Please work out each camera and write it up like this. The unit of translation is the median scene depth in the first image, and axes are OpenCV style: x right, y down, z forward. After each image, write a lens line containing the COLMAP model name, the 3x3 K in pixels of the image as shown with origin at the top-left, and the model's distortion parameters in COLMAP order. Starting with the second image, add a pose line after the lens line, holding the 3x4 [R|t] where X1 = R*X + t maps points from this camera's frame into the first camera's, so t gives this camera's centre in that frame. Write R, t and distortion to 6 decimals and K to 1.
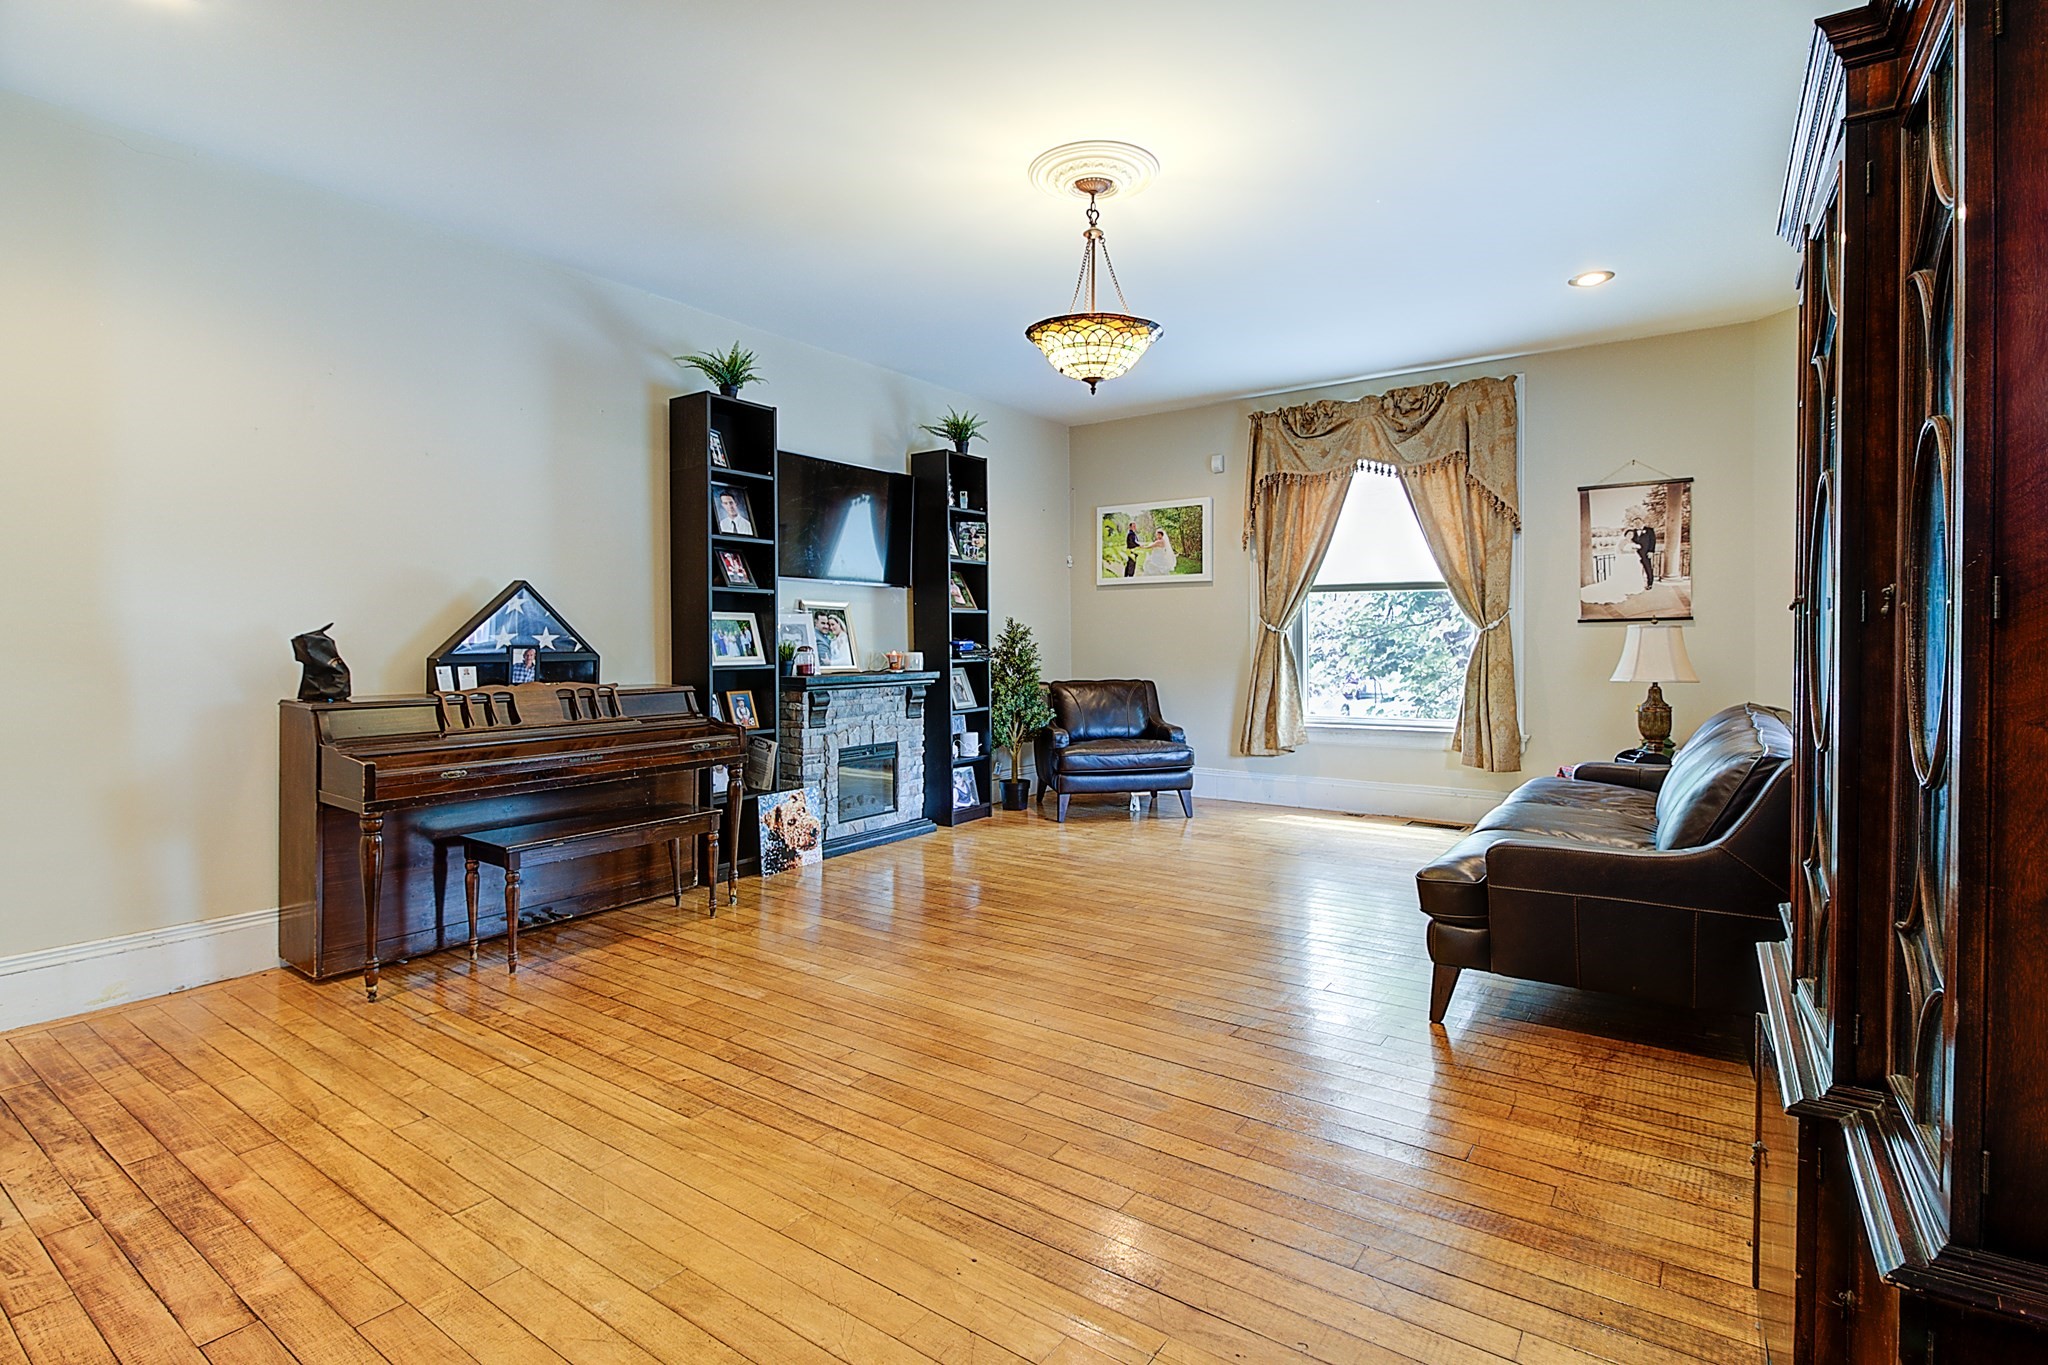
lens RADIAL K [[946.5, 0, 1032.9], [0, 946.5, 655.2], [0, 0, 1]] dist [0.025748, -0.016433]
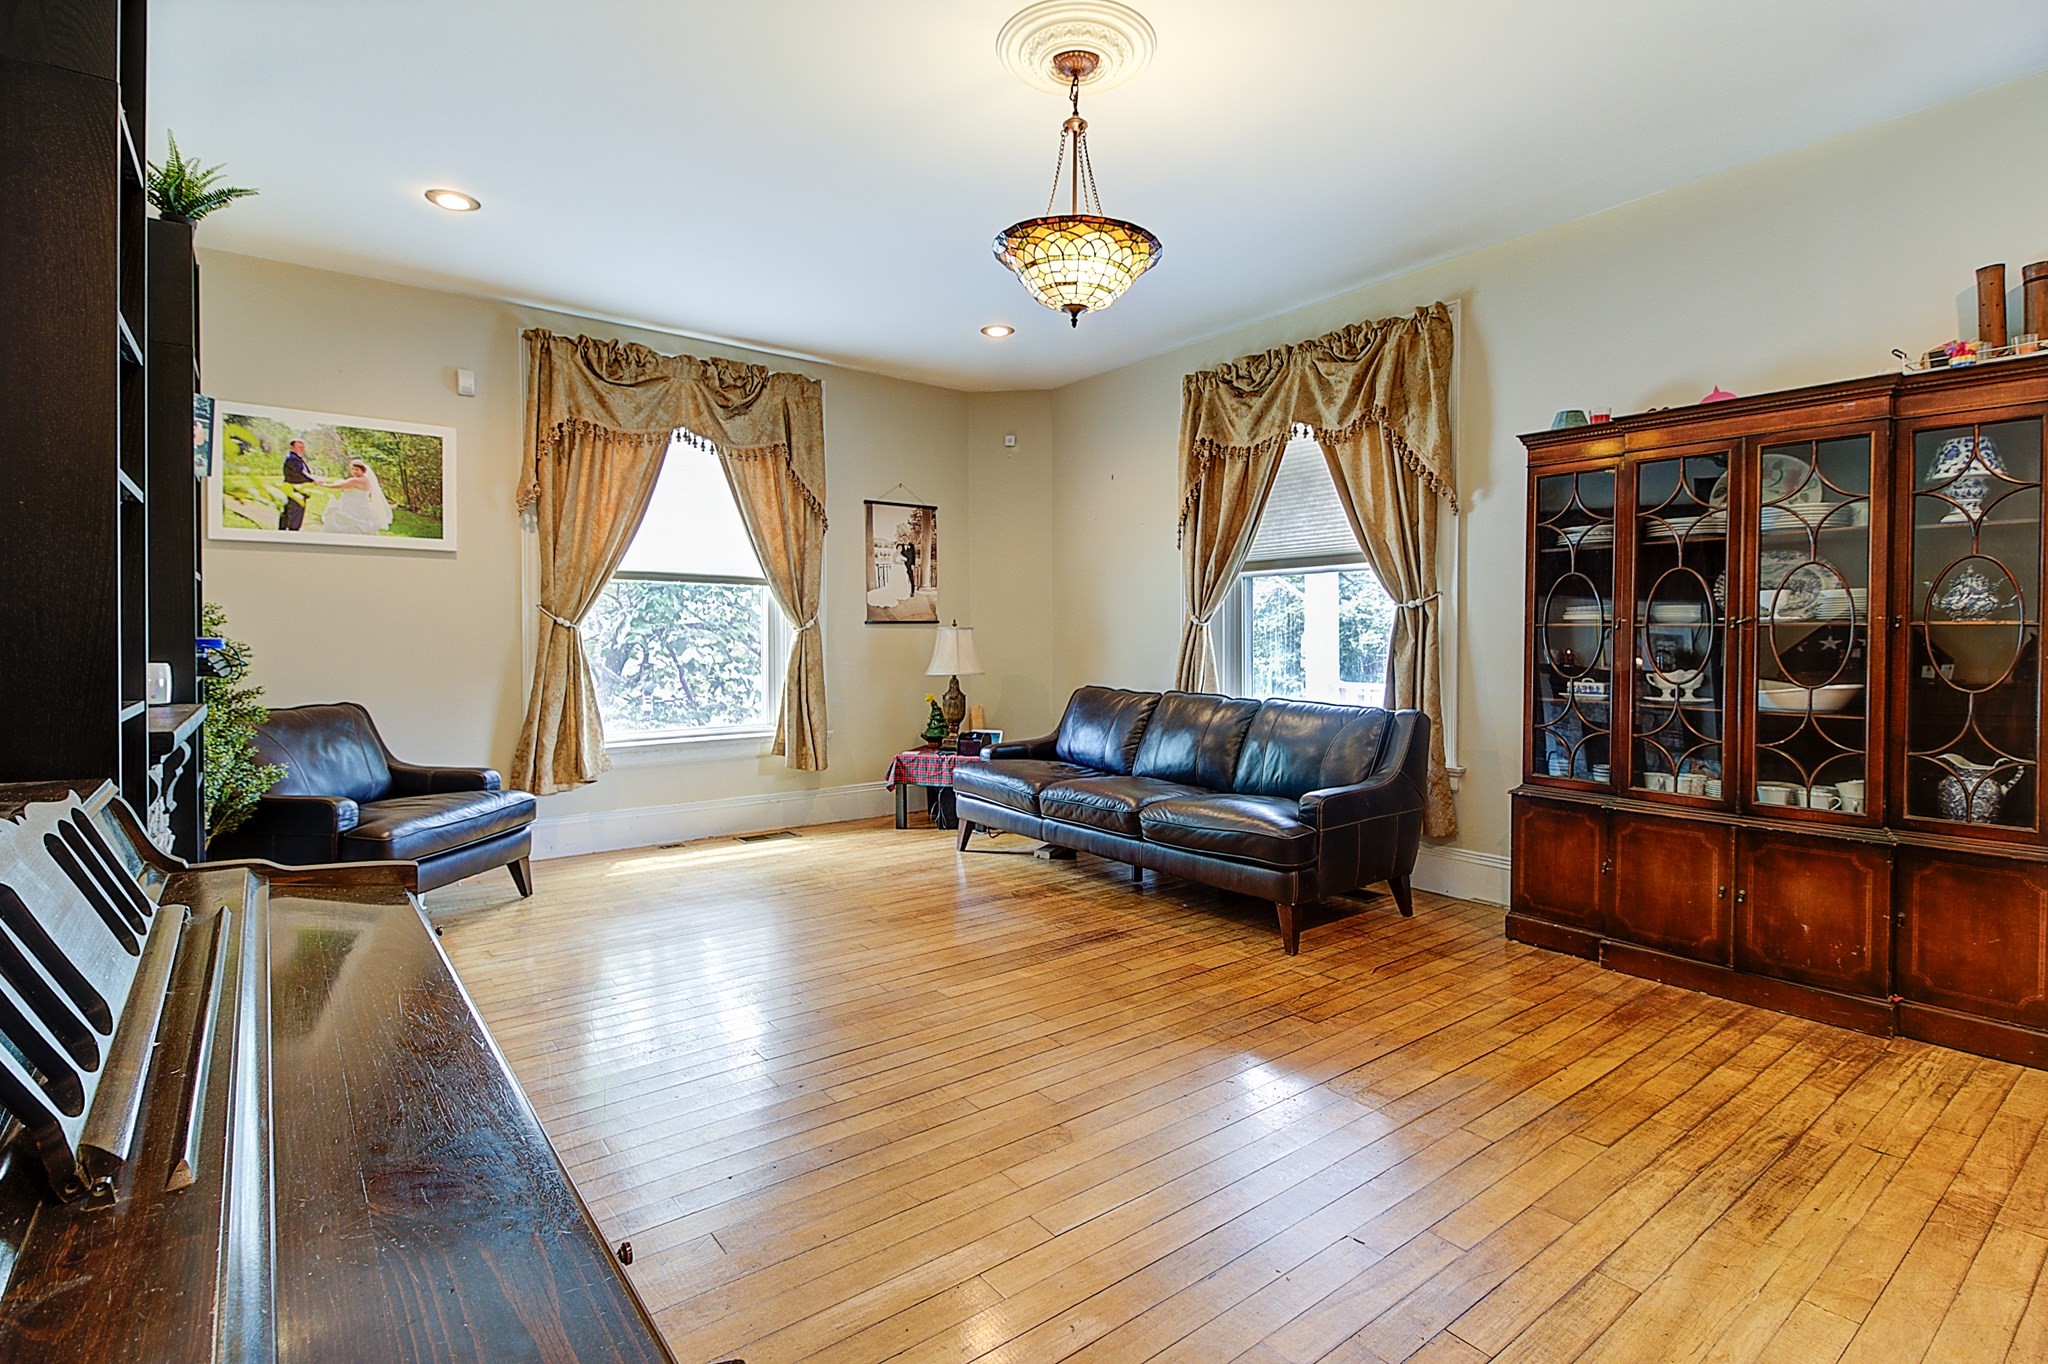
lens RADIAL K [[995.4, 0, 1003.7], [0, 995.4, 650.5], [0, 0, 1]] dist [0.002358, -0.000252]
pose [[0.307365, -0.007139, 0.951565, -0.488579], [0.012492, 0.999916, 0.003467, -0.005675], [-0.951510, 0.010822, 0.307428, 0.525701]]
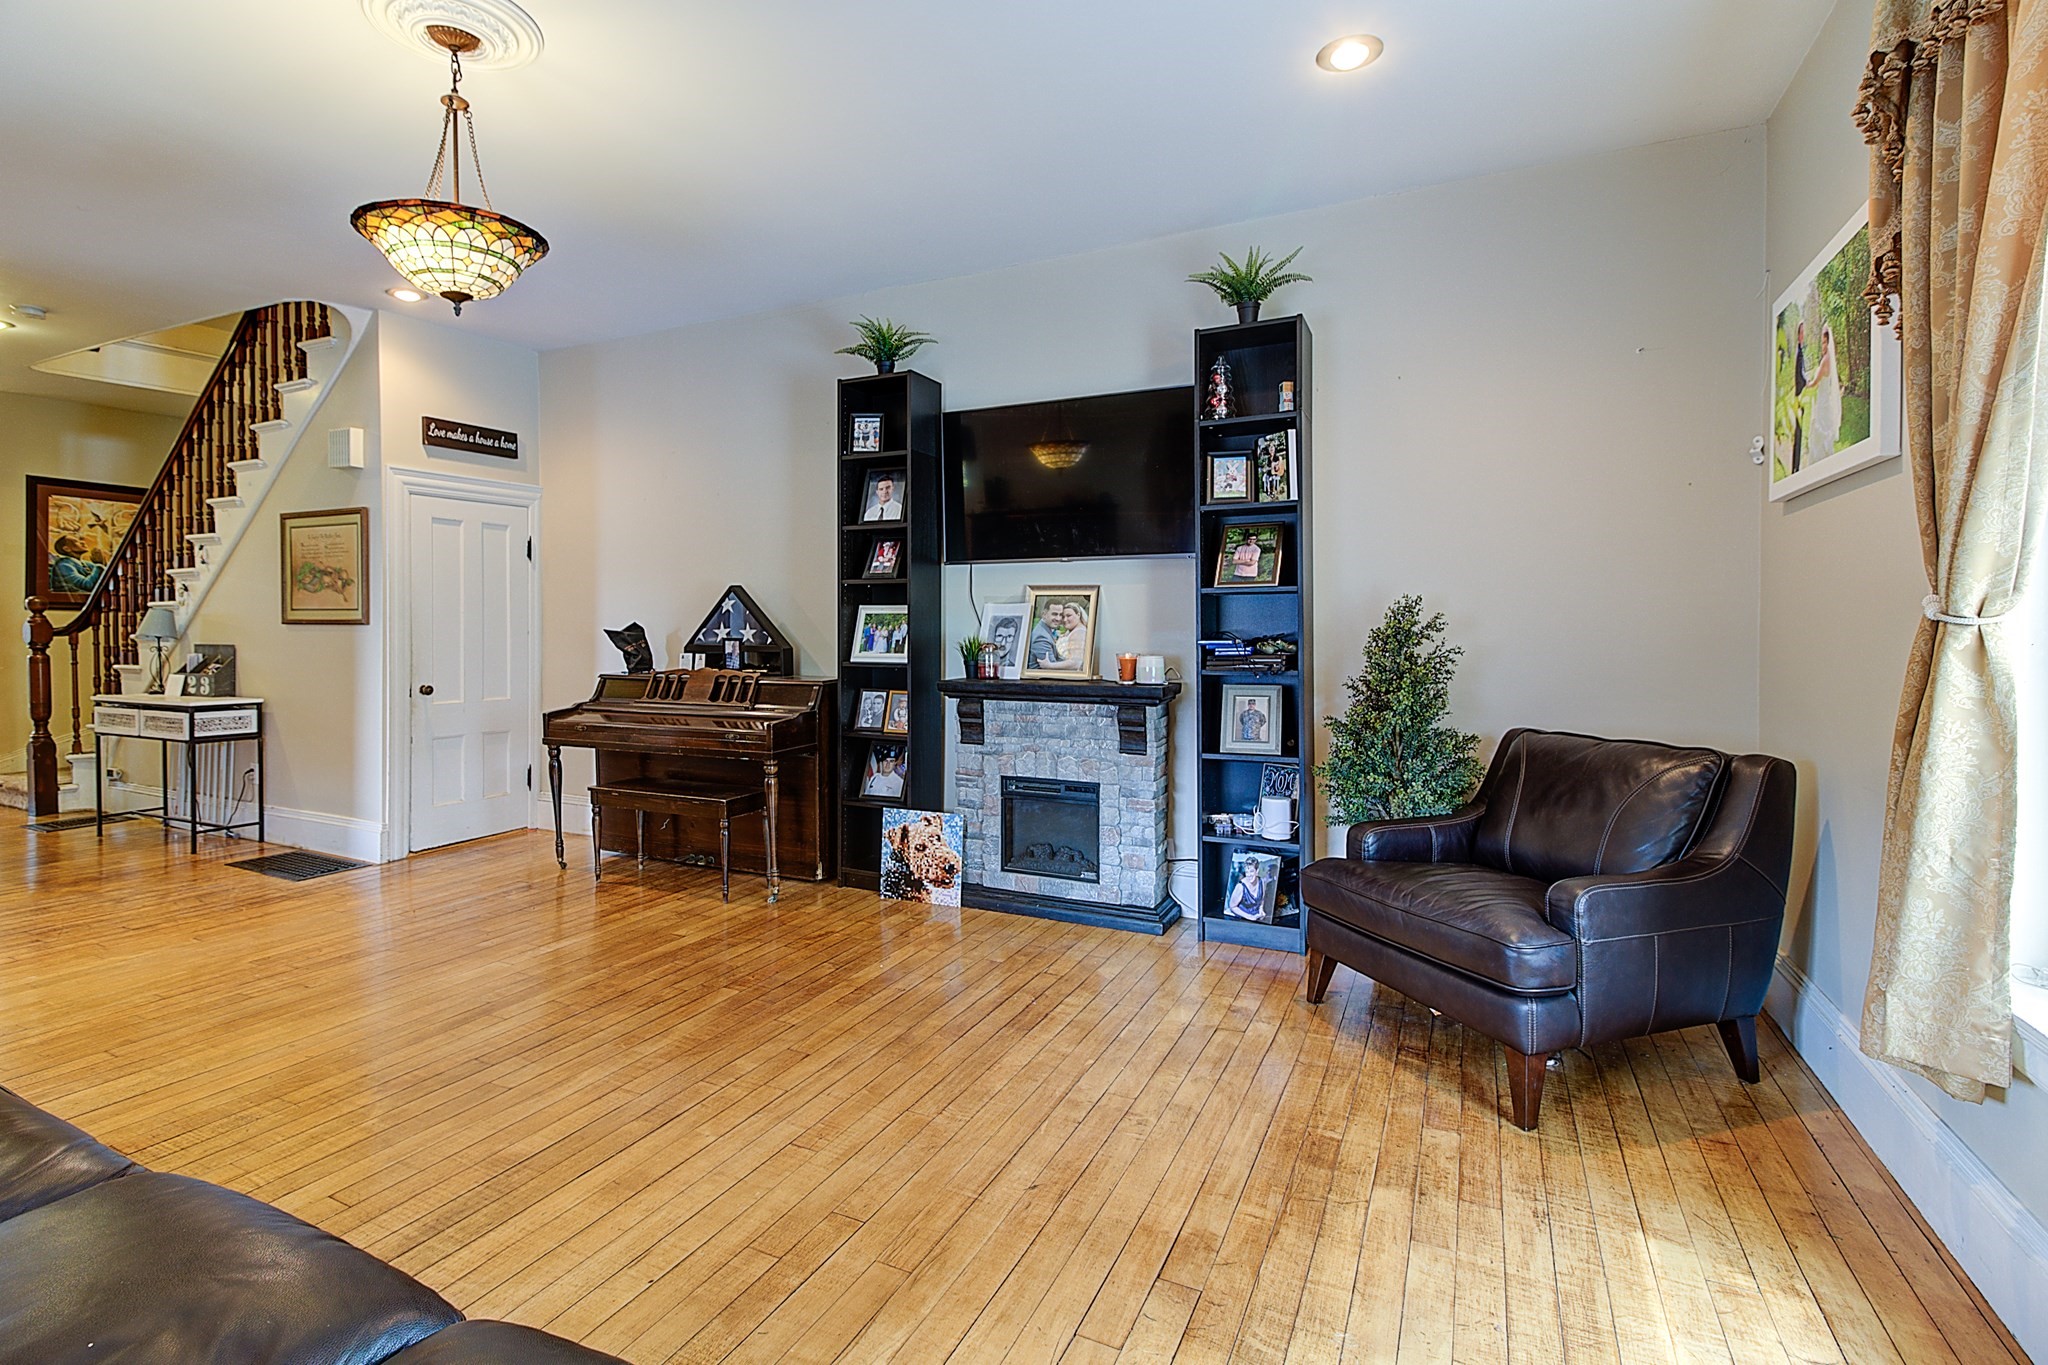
lens RADIAL K [[1046.8, 0, 1024.4], [0, 1046.8, 638.4], [0, 0, 1]] dist [0.003409, 0.000032]
pose [[0.137267, 0.021118, -0.990309, 0.634145], [-0.013091, 0.999724, 0.019504, -0.030516], [0.990448, 0.010287, 0.137505, 0.877907]]
